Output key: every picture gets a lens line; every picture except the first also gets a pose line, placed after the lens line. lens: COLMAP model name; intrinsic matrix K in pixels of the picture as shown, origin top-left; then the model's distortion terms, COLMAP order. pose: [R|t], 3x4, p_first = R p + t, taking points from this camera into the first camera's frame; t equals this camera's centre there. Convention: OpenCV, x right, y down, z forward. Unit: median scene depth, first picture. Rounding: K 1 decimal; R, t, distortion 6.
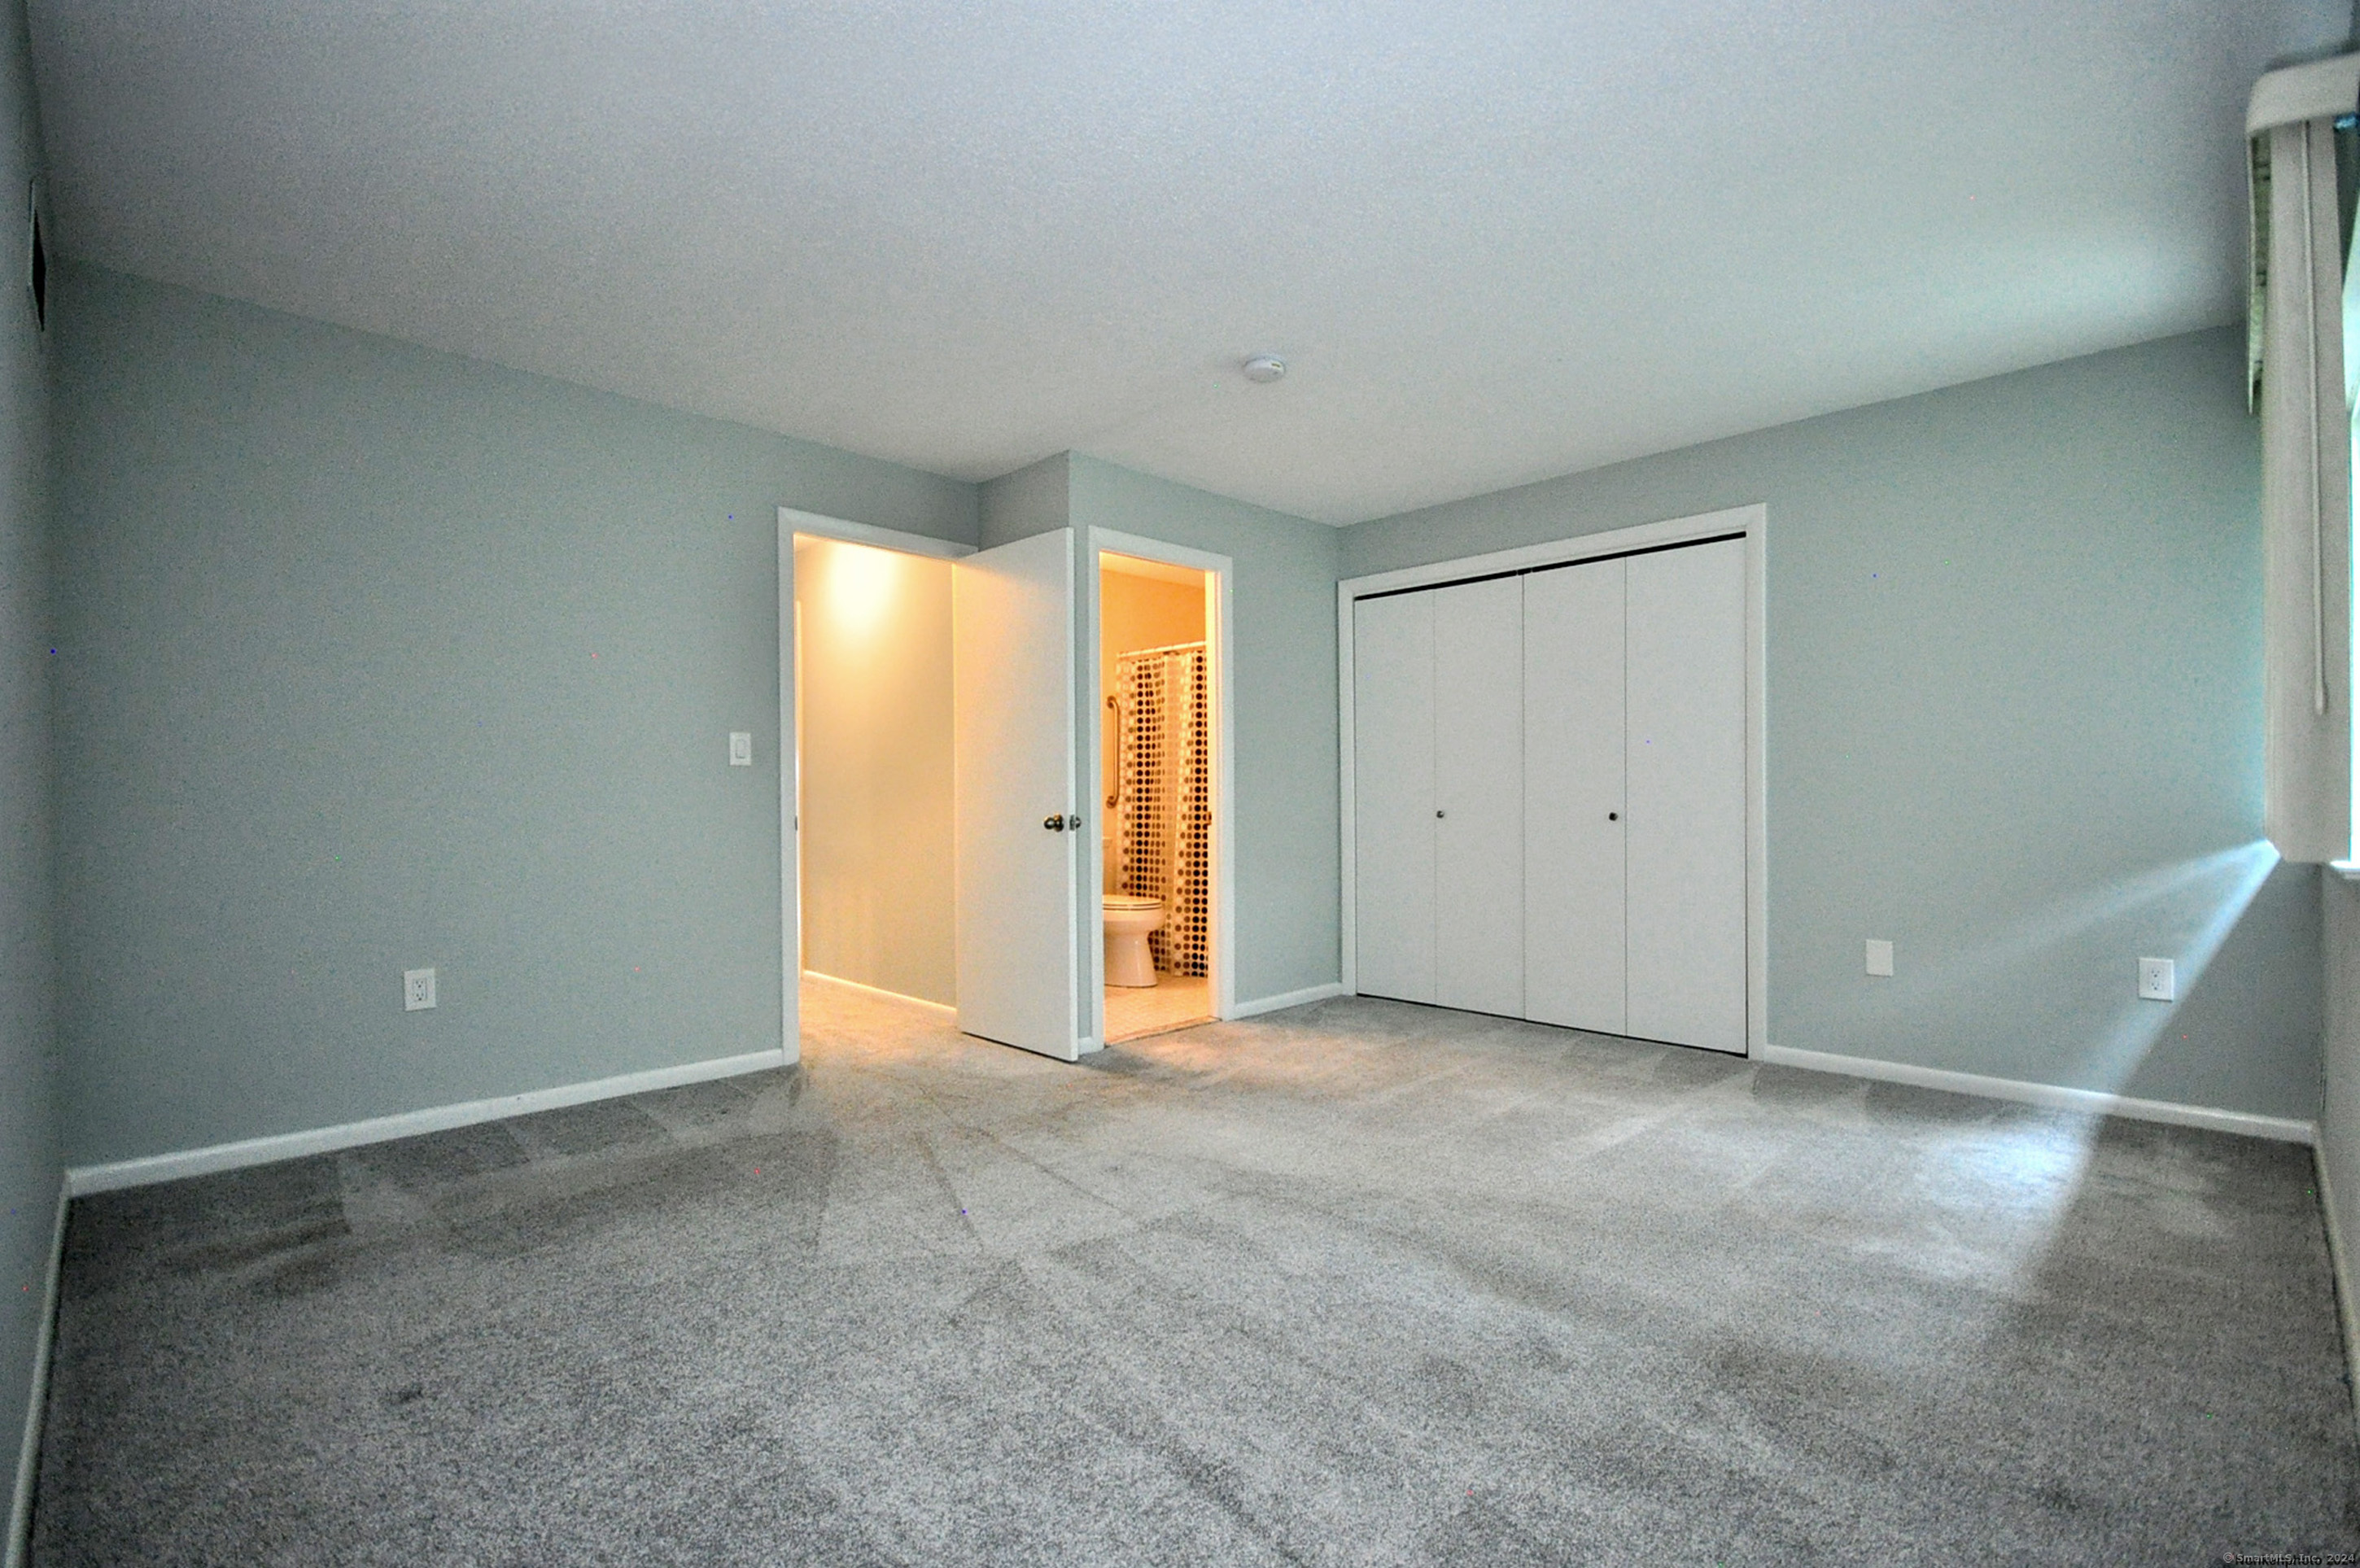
lens RADIAL K [[1034.7, 0, 1195.1], [0, 1034.7, 795.8], [0, 0, 1]] dist [0.000375, -0.000130]
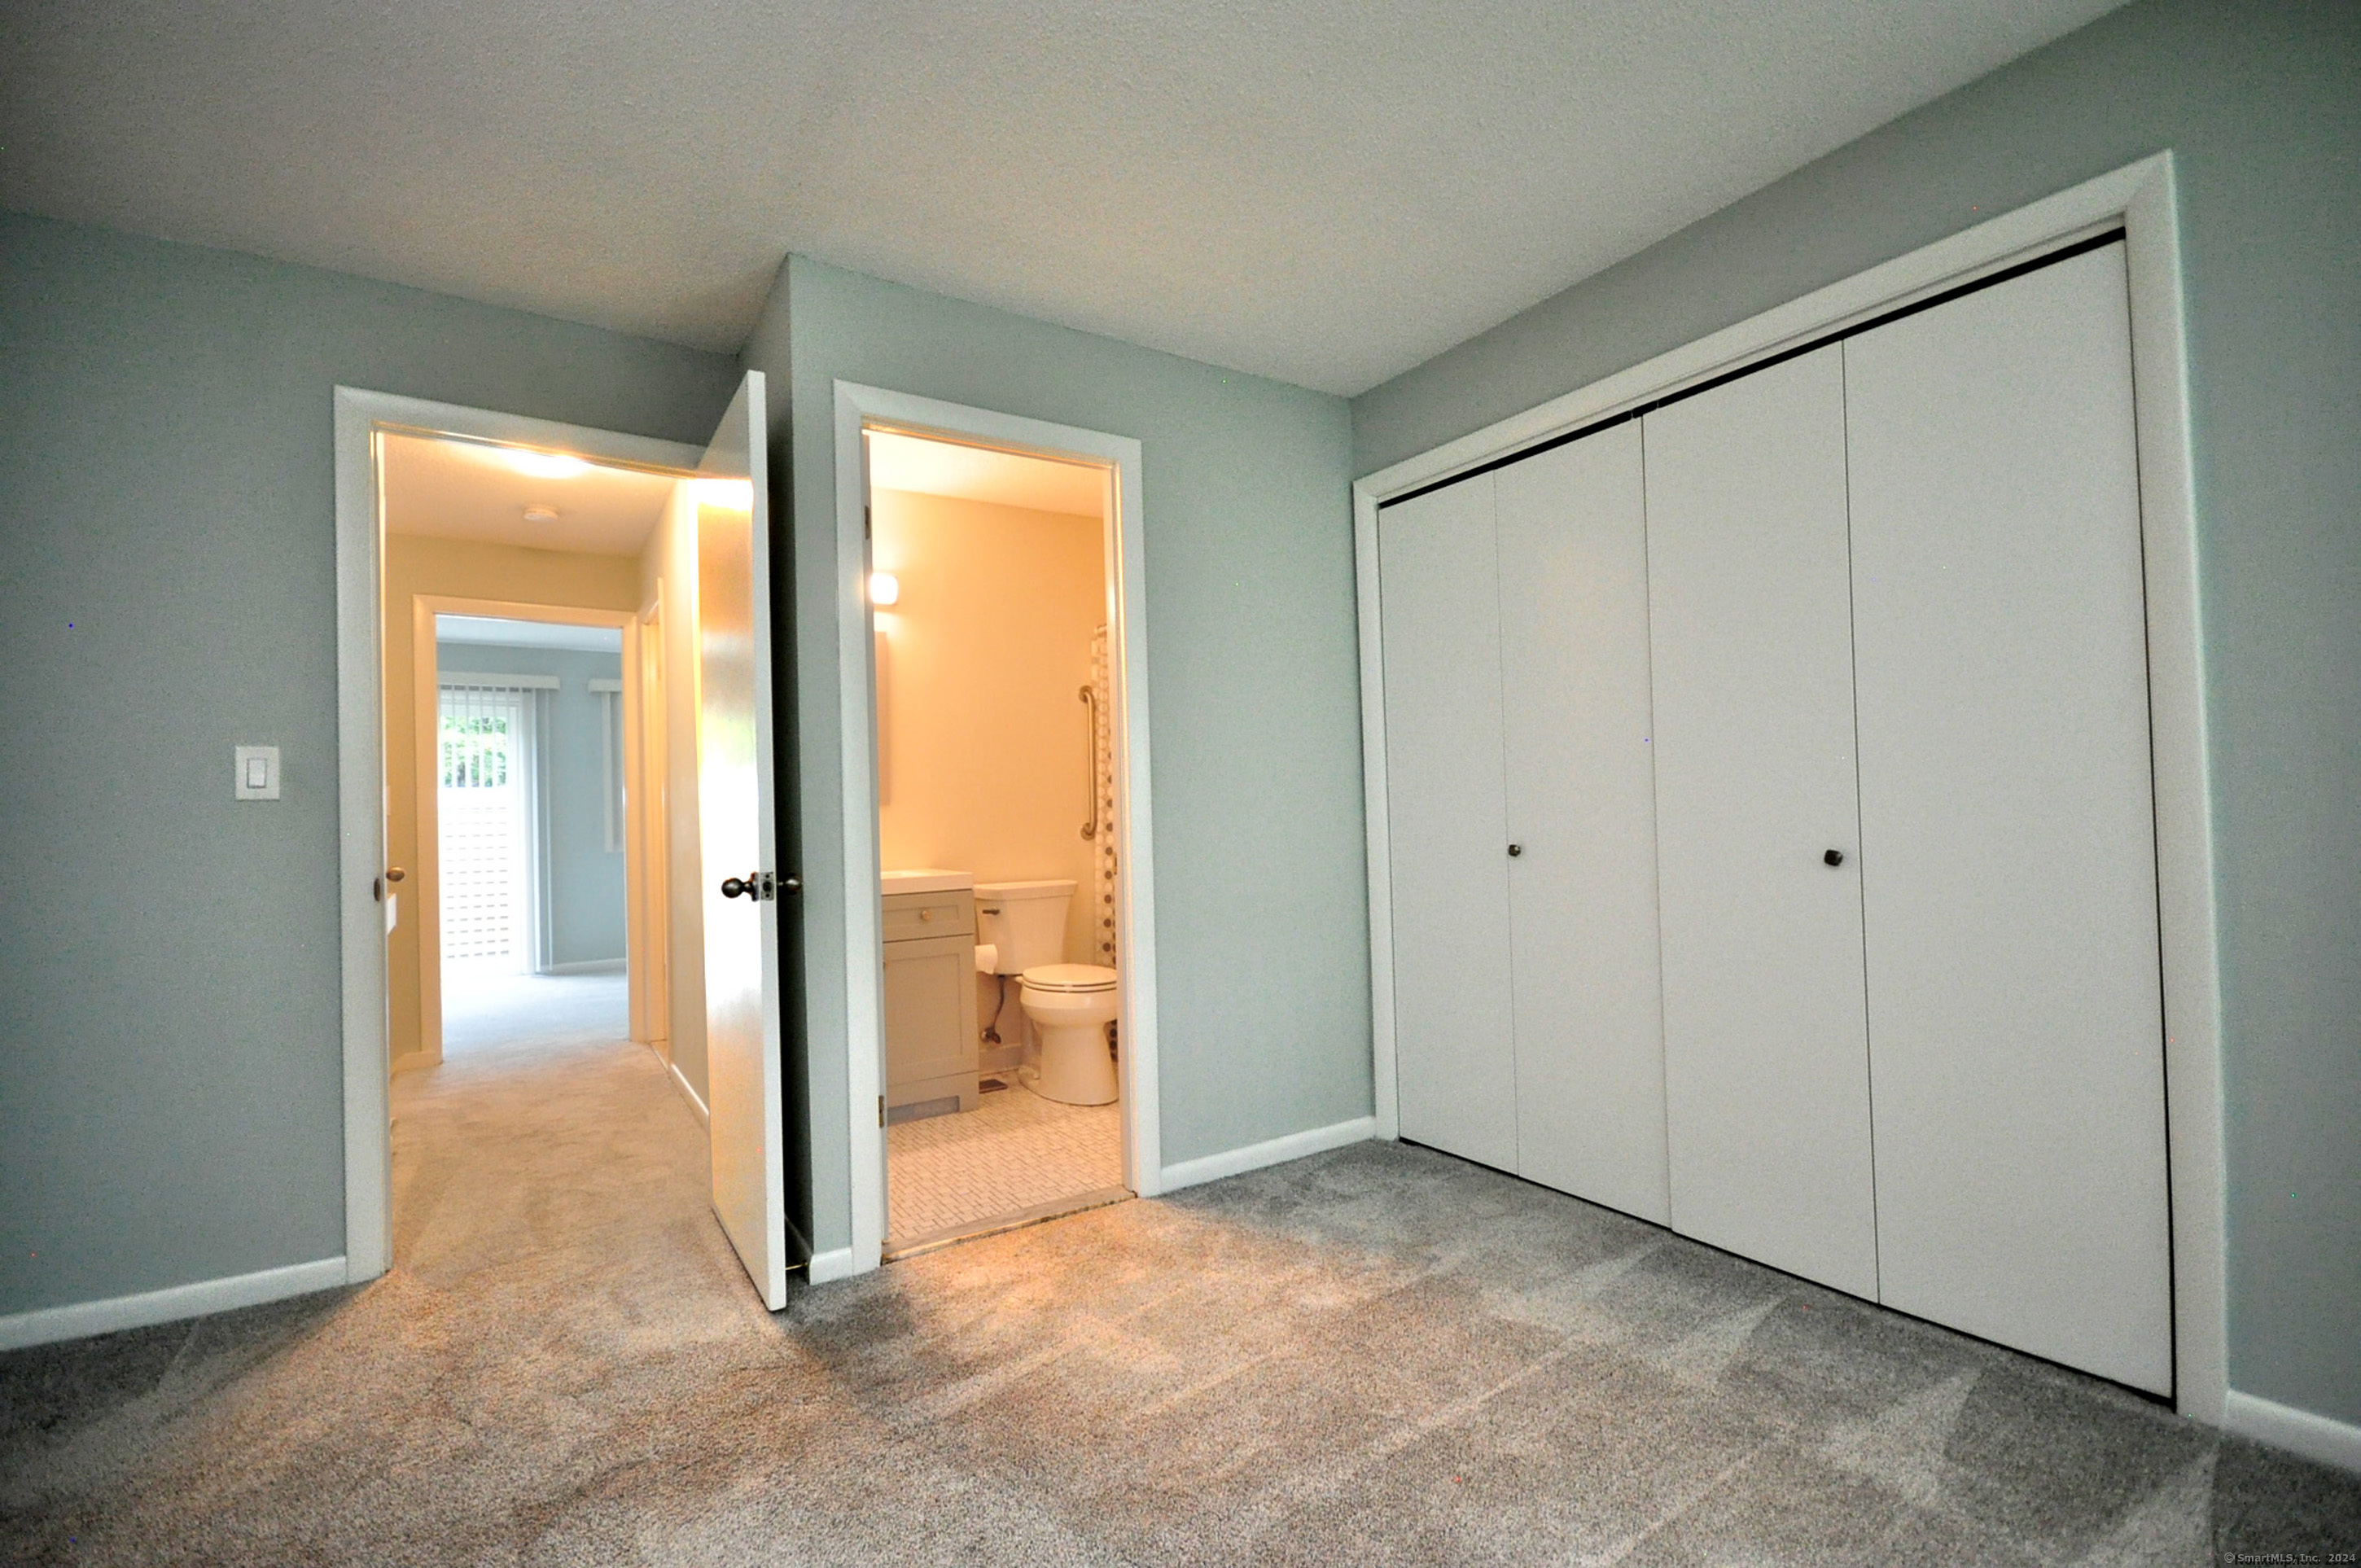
lens RADIAL K [[1035.2, 0, 1195.6], [0, 1035.2, 795.8], [0, 0, 1]] dist [0.000375, -0.000130]
pose [[0.980023, -0.023608, -0.197479, 0.187267], [0.020806, 0.999651, -0.016249, -0.007617], [0.197794, 0.011815, 0.980172, 0.412896]]
